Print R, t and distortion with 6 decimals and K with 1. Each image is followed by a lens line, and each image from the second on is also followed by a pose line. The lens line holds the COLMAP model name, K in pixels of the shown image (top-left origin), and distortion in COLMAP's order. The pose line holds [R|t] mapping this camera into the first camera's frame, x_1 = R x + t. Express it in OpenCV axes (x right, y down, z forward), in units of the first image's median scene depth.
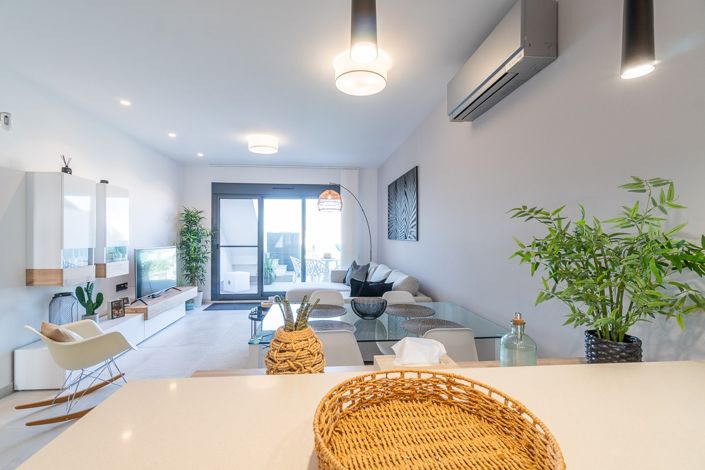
lens RADIAL K [[306.5, 0, 349.7], [0, 306.5, 236.1], [0, 0, 1]] dist [-0.003141, -0.001154]
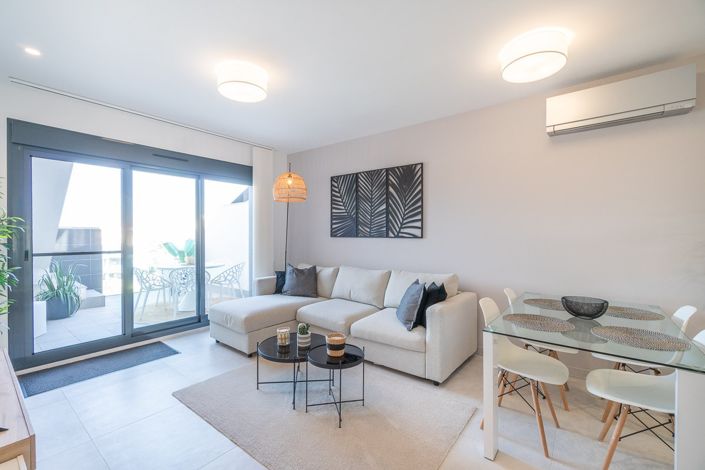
lens RADIAL K [[306.5, 0, 348.6], [0, 306.5, 235.2], [0, 0, 1]] dist [-0.003141, -0.001154]
pose [[0.697561, -0.004143, 0.716514, -0.437229], [0.000809, 0.999987, 0.004995, -0.000245], [-0.716525, -0.002905, 0.697555, 0.319655]]
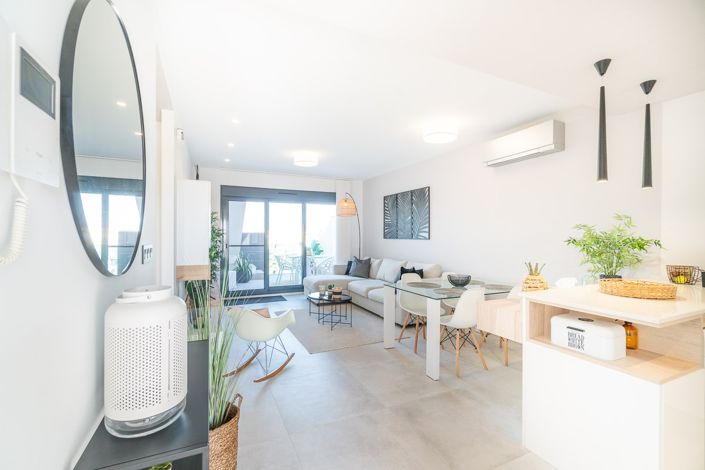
lens RADIAL K [[306.5, 0, 347.3], [0, 306.5, 235.1], [0, 0, 1]] dist [-0.003141, -0.001154]
pose [[0.945822, 0.002187, 0.324679, -0.395499], [-0.001135, 0.999993, -0.003430, -0.000213], [-0.324685, 0.002876, 0.945818, -0.135990]]
